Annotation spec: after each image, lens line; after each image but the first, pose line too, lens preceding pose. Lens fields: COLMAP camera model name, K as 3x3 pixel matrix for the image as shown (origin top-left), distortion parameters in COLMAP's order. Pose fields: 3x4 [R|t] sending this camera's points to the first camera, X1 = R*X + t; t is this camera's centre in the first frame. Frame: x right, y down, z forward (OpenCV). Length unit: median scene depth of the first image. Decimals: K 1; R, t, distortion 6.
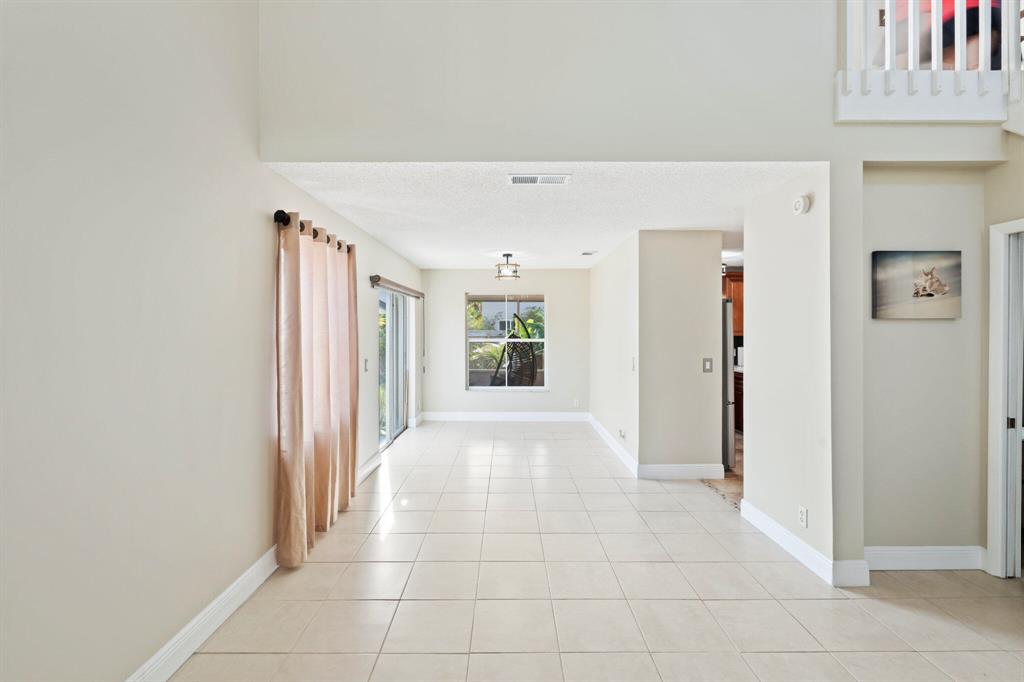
lens RADIAL K [[453.2, 0, 508.6], [0, 453.2, 327.9], [0, 0, 1]] dist [0.001031, 0.000200]
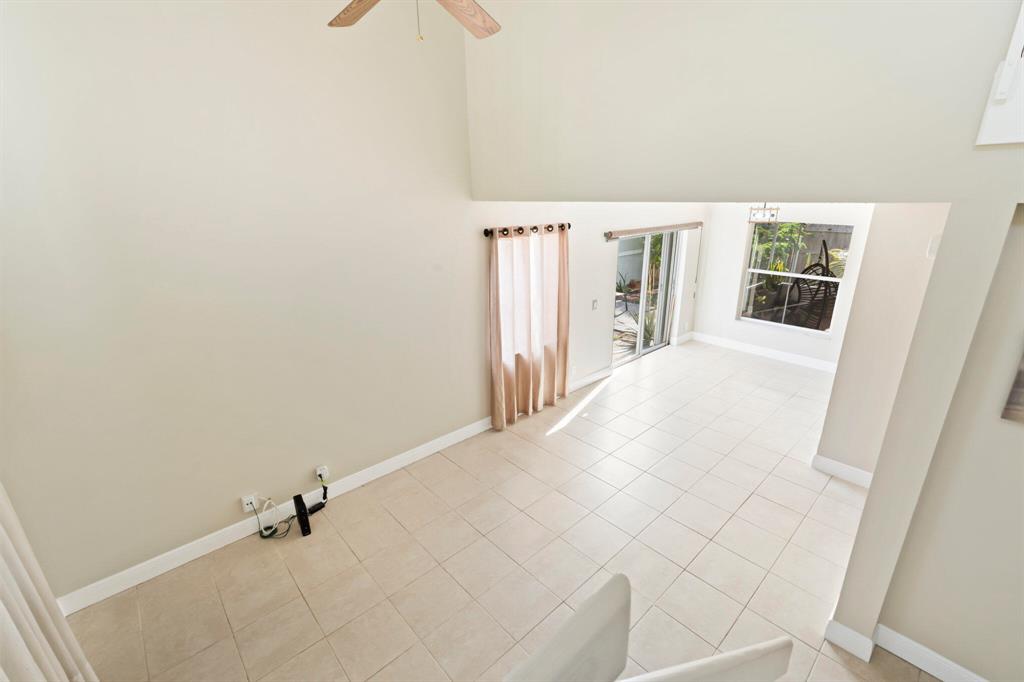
lens RADIAL K [[432.7, 0, 512.0], [0, 432.7, 341.0], [0, 0, 1]] dist [-0.050669, 0.008091]
pose [[0.668706, 0.223182, -0.709240, 0.688546], [0.020409, 0.948018, 0.317562, -0.349272], [0.743246, -0.226830, 0.629391, 0.027411]]
